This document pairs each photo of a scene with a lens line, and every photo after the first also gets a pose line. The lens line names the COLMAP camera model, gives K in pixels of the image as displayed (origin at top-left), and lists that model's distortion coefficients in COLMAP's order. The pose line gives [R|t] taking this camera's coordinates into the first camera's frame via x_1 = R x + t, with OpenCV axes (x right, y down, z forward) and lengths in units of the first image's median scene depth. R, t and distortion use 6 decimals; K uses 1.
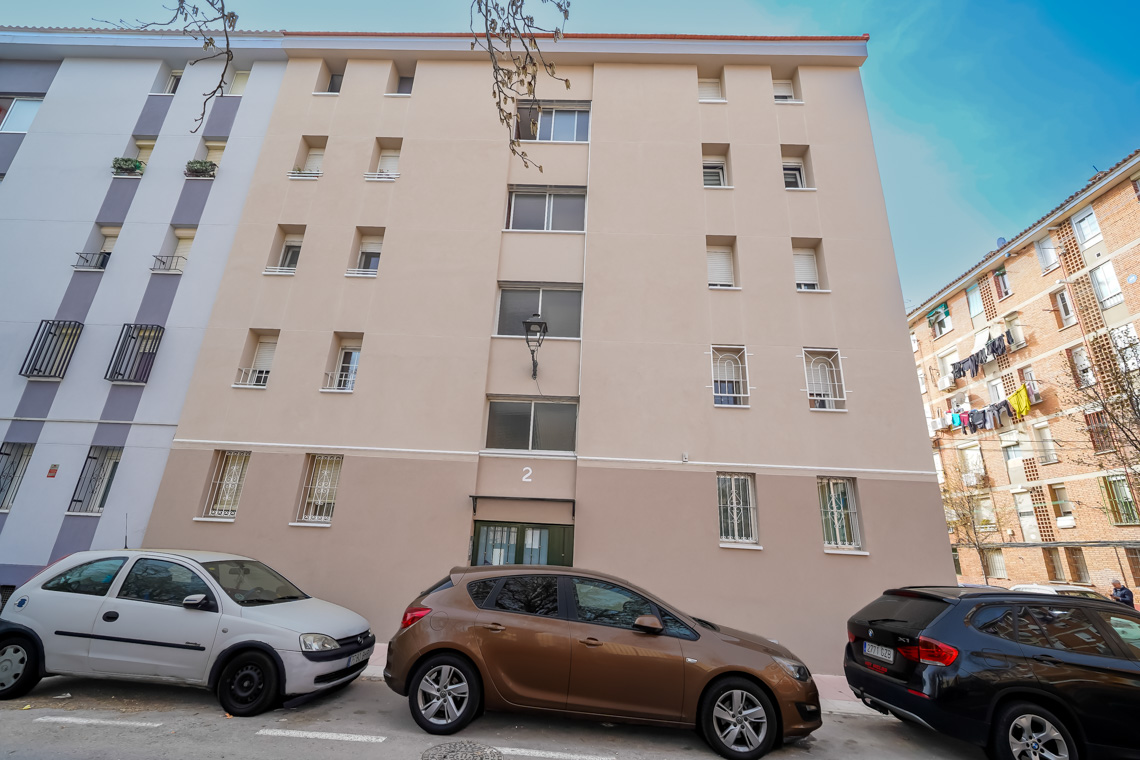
lens RADIAL K [[517.6, 0, 578.0], [0, 517.6, 360.1], [0, 0, 1]] dist [0.004220, 0.000633]
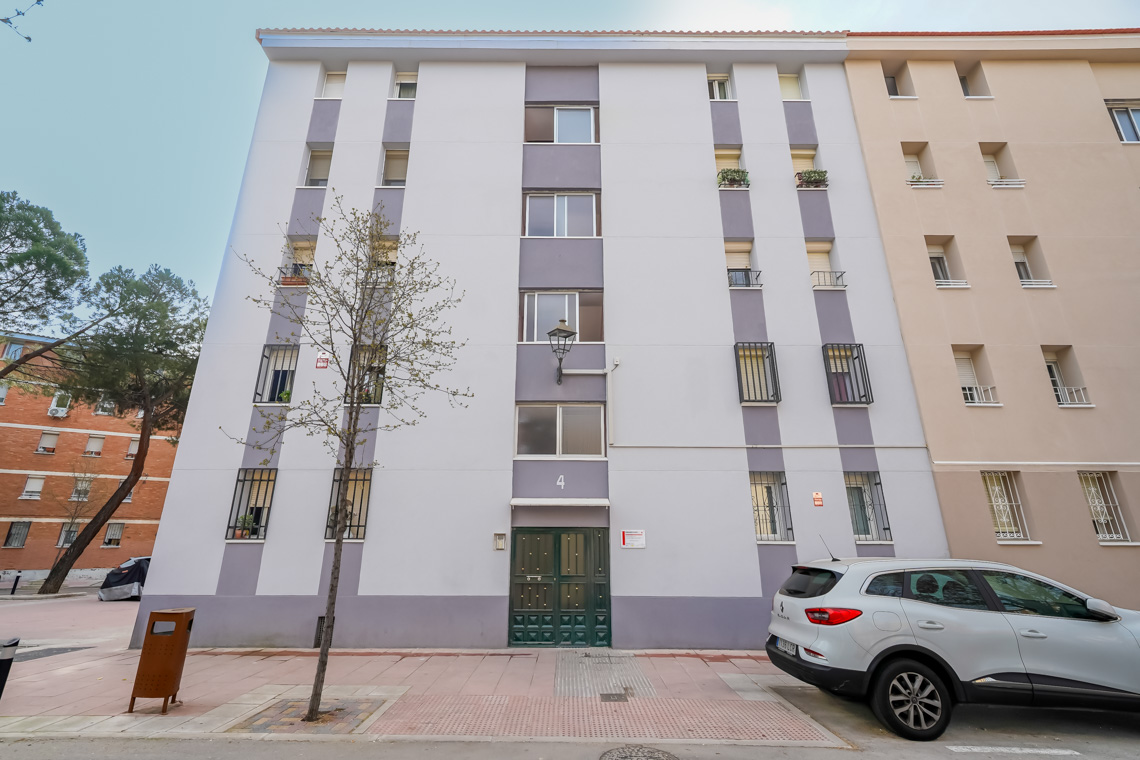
lens RADIAL K [[517.6, 0, 570.2], [0, 517.6, 375.2], [0, 0, 1]] dist [0.004220, 0.000633]
pose [[0.998588, -0.032433, 0.042069, -1.131872], [0.031443, 0.999218, 0.023991, -0.039672], [-0.042814, -0.022634, 0.998827, 0.052228]]
